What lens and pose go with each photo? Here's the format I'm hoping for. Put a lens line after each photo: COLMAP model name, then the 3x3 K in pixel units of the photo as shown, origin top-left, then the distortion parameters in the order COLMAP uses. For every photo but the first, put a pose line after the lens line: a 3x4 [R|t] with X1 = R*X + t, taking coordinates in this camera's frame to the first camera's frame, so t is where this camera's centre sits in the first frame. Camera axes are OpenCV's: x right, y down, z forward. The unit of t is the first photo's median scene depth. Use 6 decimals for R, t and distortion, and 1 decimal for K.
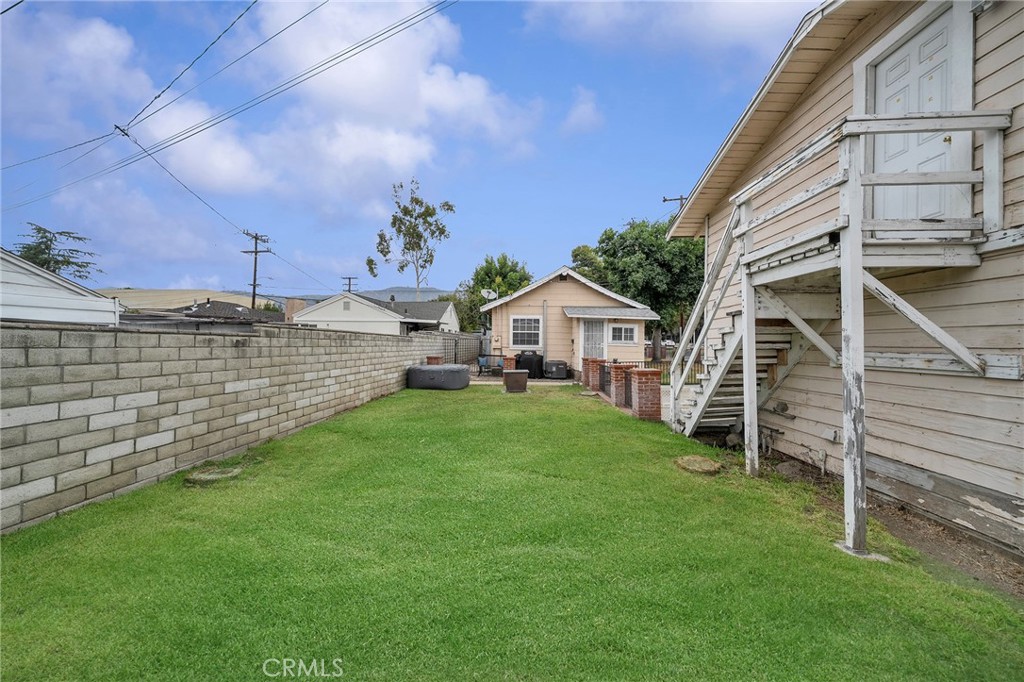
lens RADIAL K [[363.3, 0, 512.0], [0, 363.3, 341.0], [0, 0, 1]] dist [-0.000236, -0.000004]
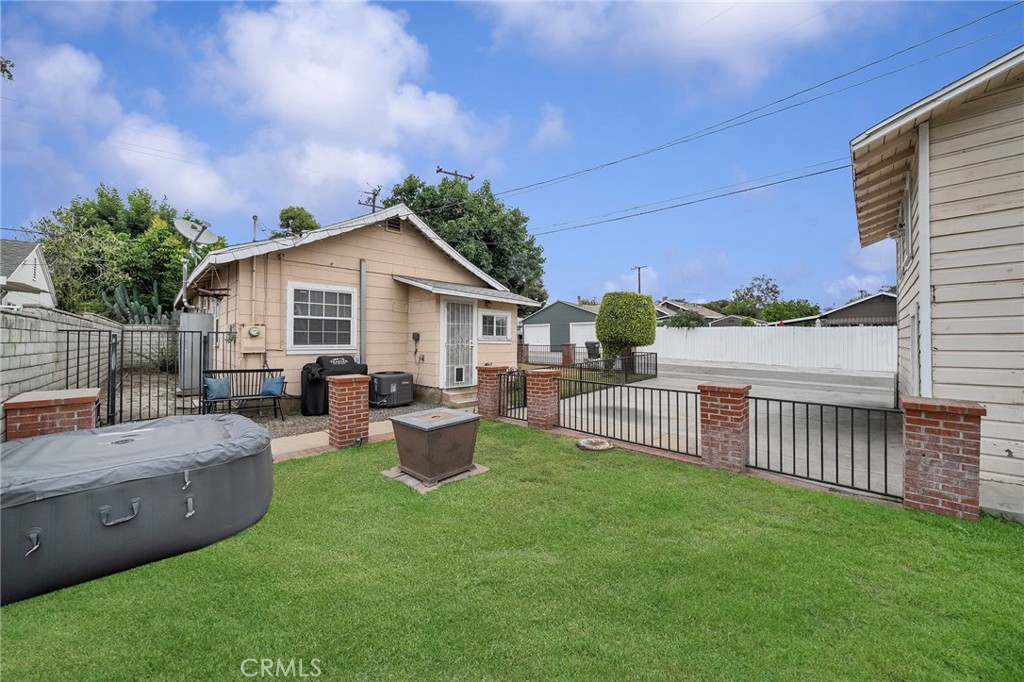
lens RADIAL K [[365.0, 0, 513.1], [0, 365.0, 337.1], [0, 0, 1]] dist [-0.002989, -0.000028]
pose [[0.685235, -0.004870, 0.728306, -0.152235], [-0.000717, 0.999973, 0.007361, -0.002995], [-0.728321, -0.005566, 0.685213, 0.490611]]
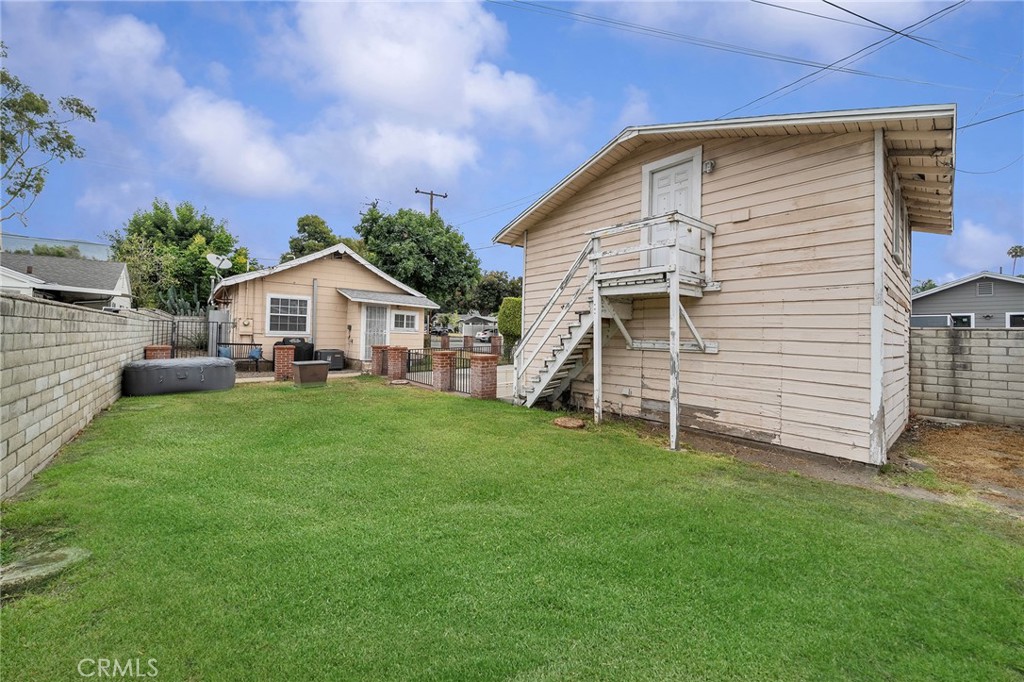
lens RADIAL K [[382.1, 0, 509.1], [0, 382.1, 329.1], [0, 0, 1]] dist [0.001390, 0.000049]
pose [[0.747070, 0.015299, 0.664569, -0.170029], [-0.019165, 0.999815, -0.001472, -0.001571], [-0.664469, -0.011637, 0.747225, 0.022973]]
